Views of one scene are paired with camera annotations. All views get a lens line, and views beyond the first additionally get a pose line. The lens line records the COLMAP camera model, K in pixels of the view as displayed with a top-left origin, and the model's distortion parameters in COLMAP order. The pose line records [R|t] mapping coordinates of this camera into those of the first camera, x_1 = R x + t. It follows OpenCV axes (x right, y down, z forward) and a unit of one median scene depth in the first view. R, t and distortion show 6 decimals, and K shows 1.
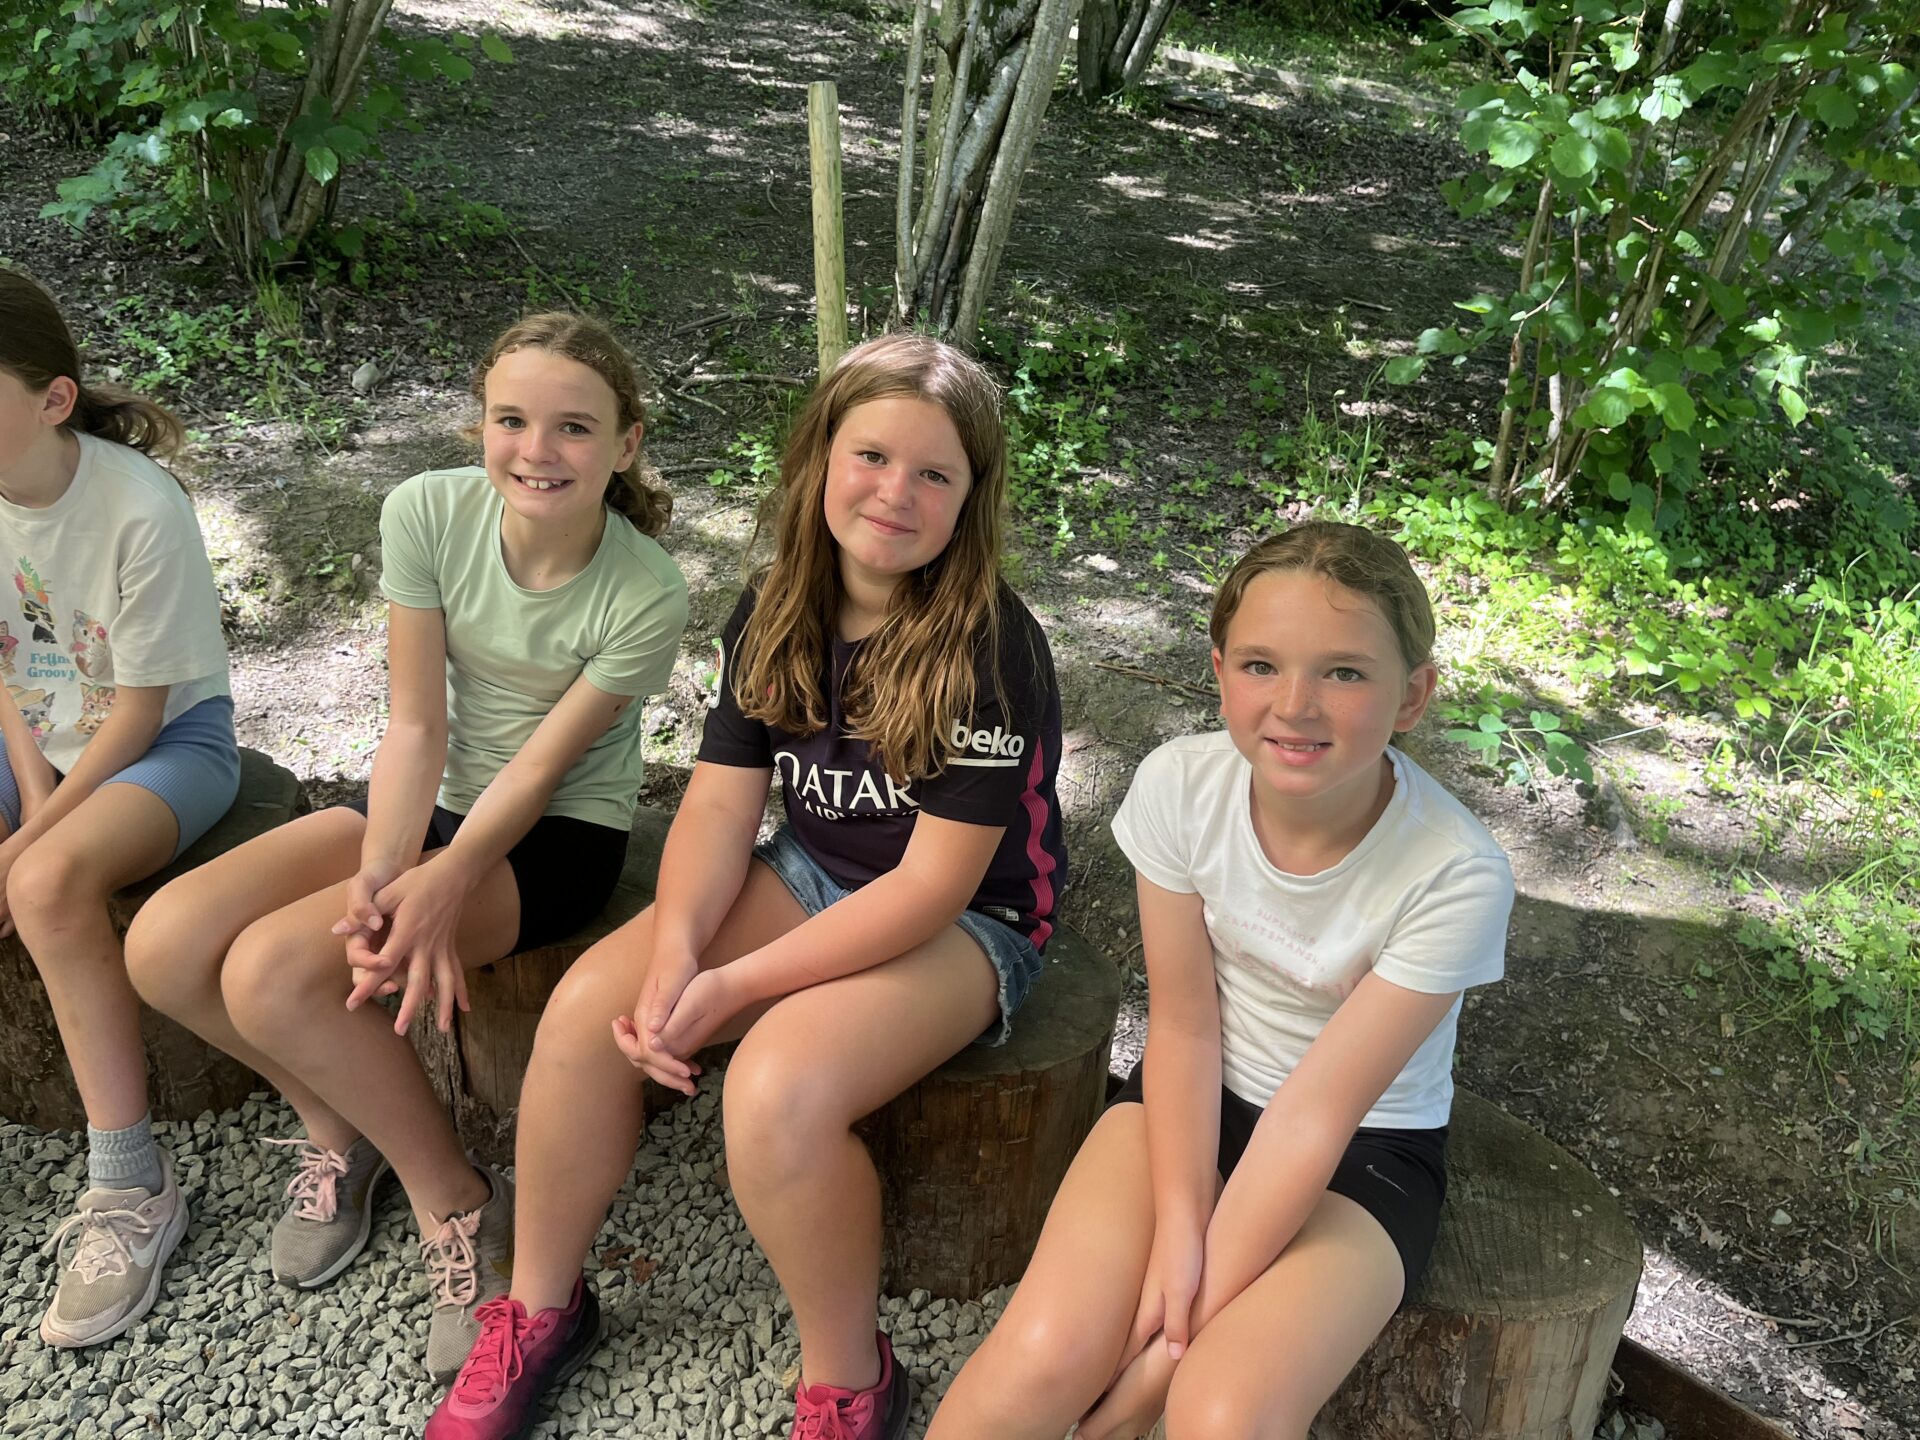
lens RADIAL K [[1473.9, 0, 959.1], [0, 1473.9, 727.6], [0, 0, 1]] dist [0.024765, -0.056800]
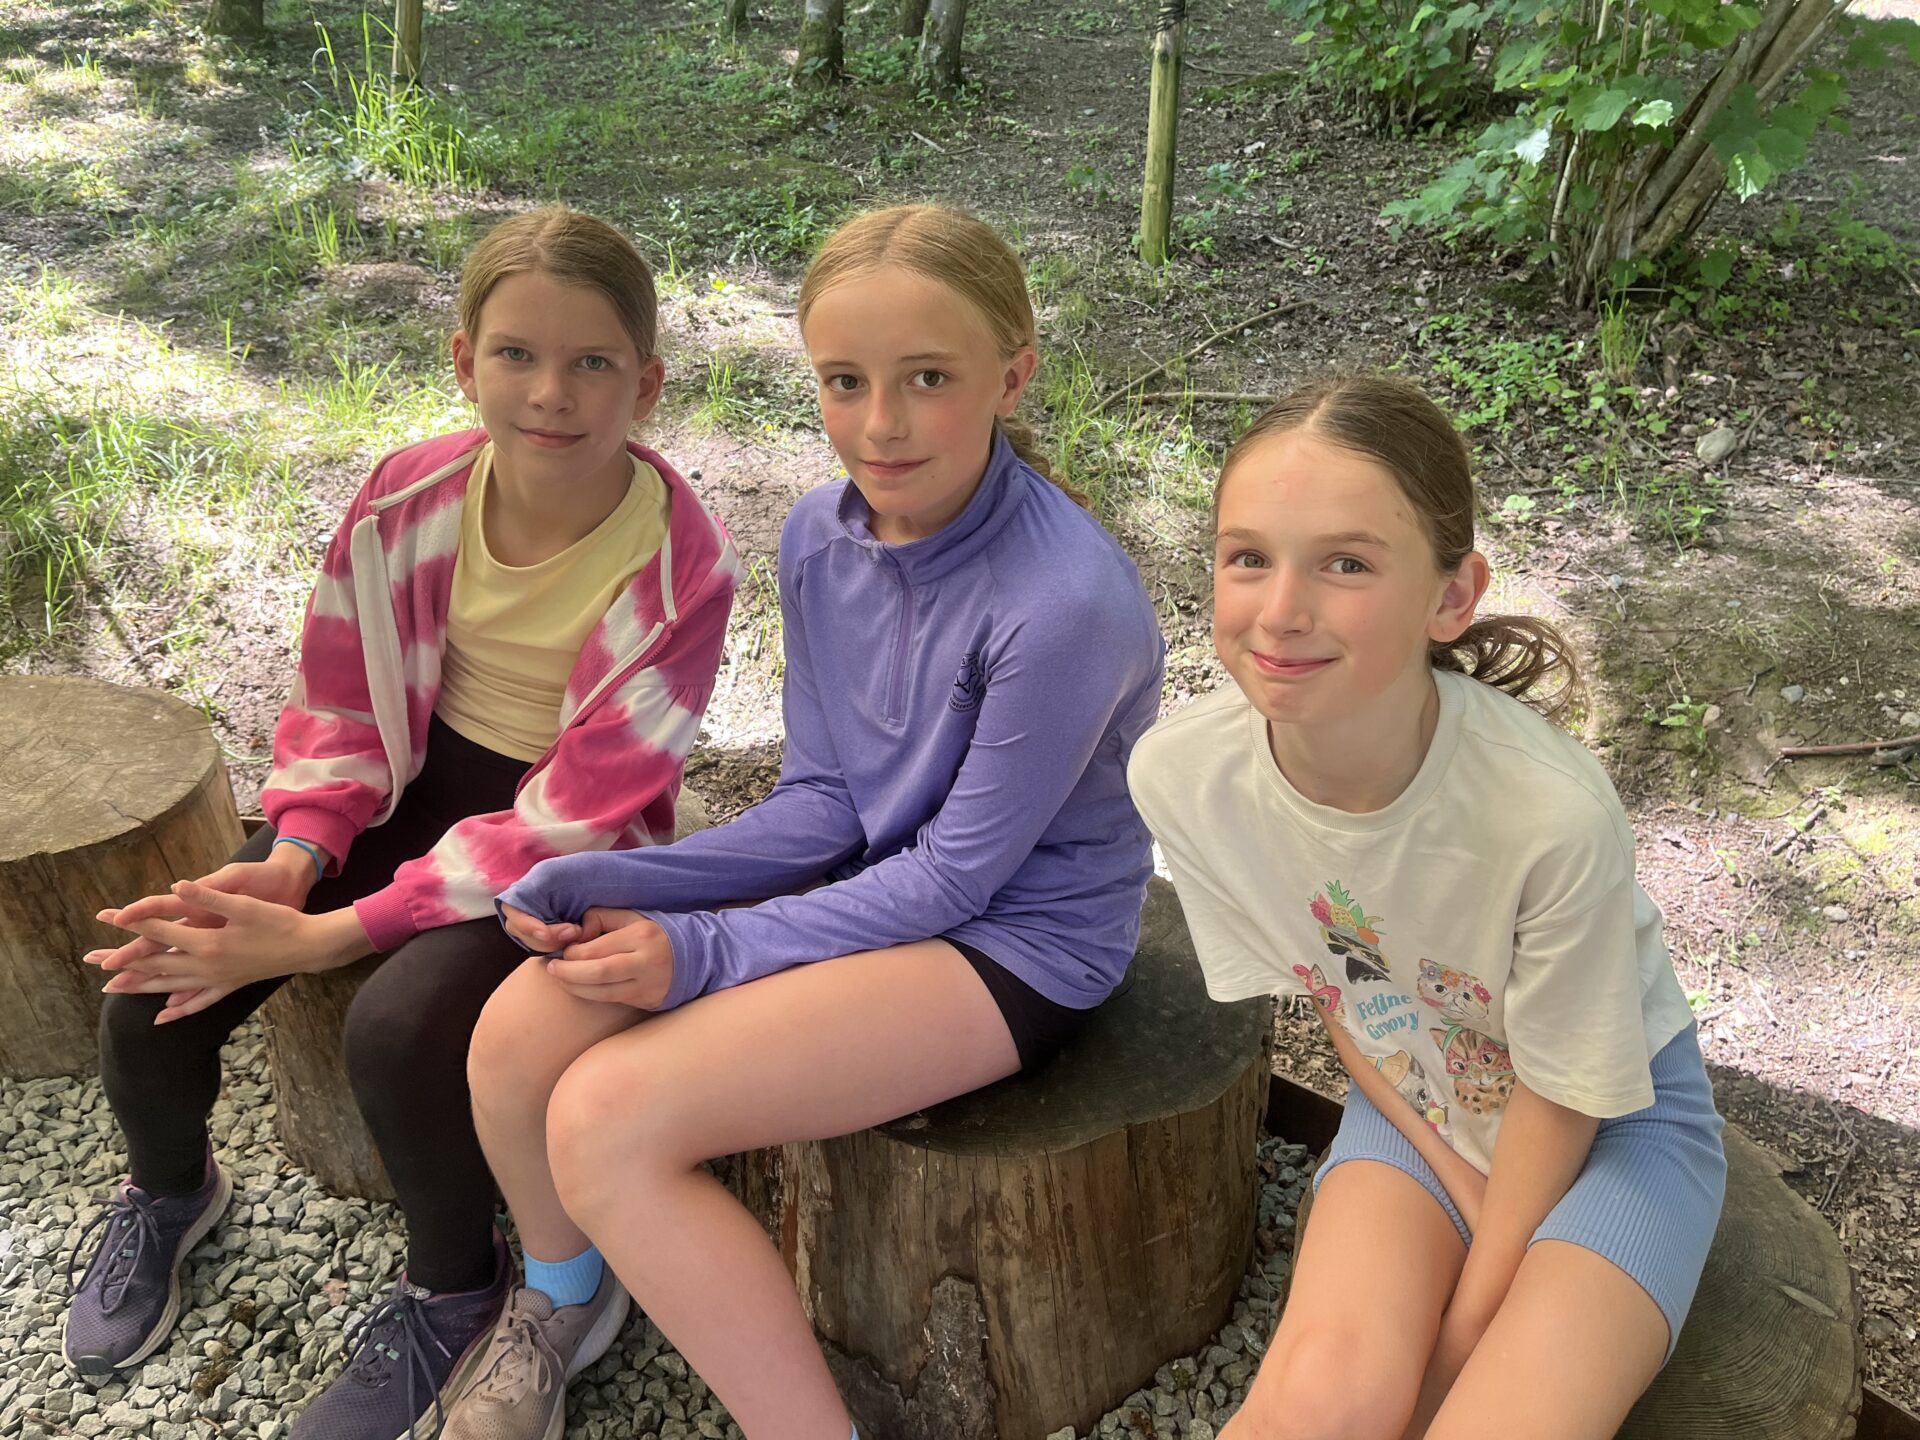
lens RADIAL K [[1473.9, 0, 959.1], [0, 1473.9, 709.0], [0, 0, 1]] dist [0.024765, -0.056800]
pose [[0.766333, 0.245356, -0.593746, -0.208933], [-0.247539, 0.965608, 0.079529, -0.065956], [0.592839, 0.086029, 0.800712, 0.152820]]
